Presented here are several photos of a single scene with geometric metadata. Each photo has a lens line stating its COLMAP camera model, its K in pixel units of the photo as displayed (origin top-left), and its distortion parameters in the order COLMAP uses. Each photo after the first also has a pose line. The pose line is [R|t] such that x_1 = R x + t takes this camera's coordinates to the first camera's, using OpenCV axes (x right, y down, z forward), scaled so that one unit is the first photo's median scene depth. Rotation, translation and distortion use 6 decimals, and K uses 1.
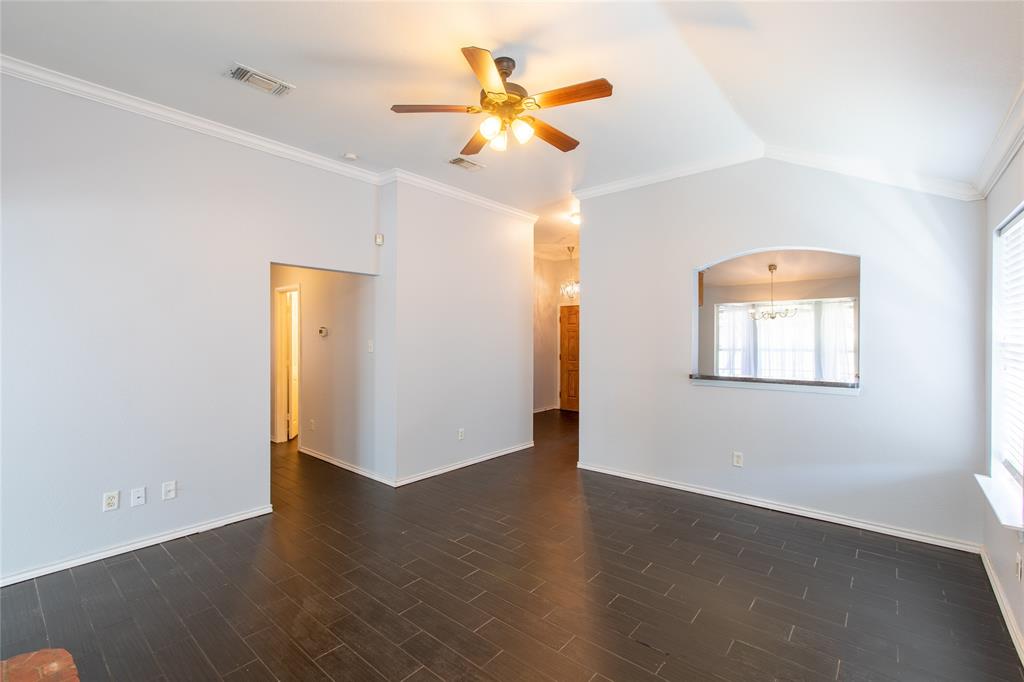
lens RADIAL K [[451.5, 0, 514.4], [0, 451.5, 336.9], [0, 0, 1]] dist [0.002474, 0.000192]
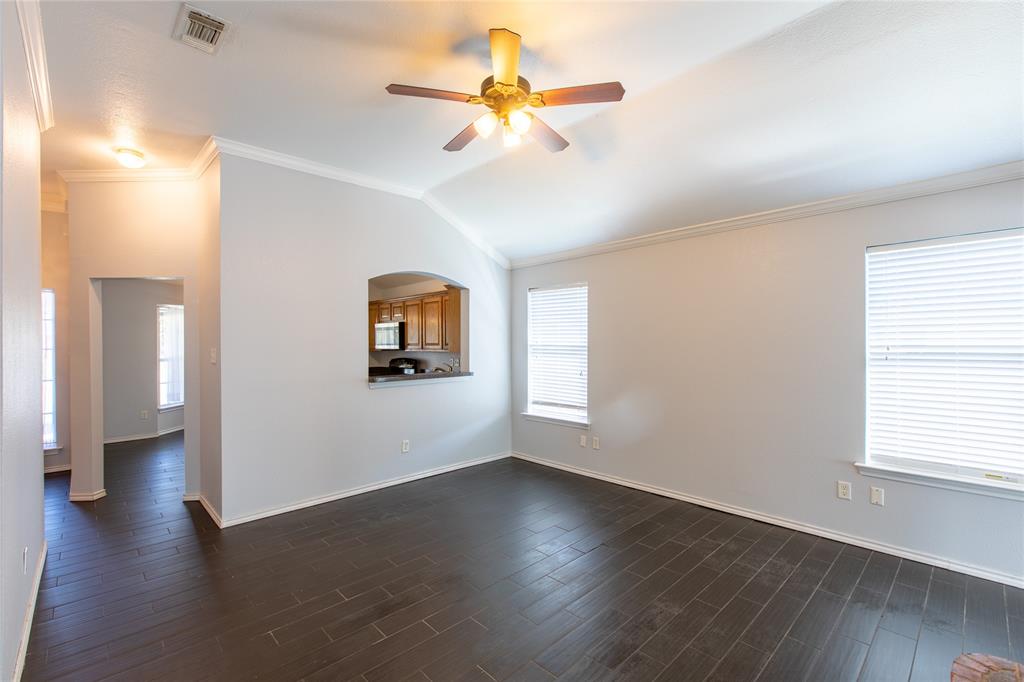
lens RADIAL K [[451.5, 0, 514.4], [0, 451.5, 336.9], [0, 0, 1]] dist [0.002474, 0.000192]
pose [[0.110059, 0.008932, 0.993885, -0.650940], [0.008900, 0.999911, -0.009971, 0.000139], [-0.993885, 0.009943, 0.109970, 0.585176]]
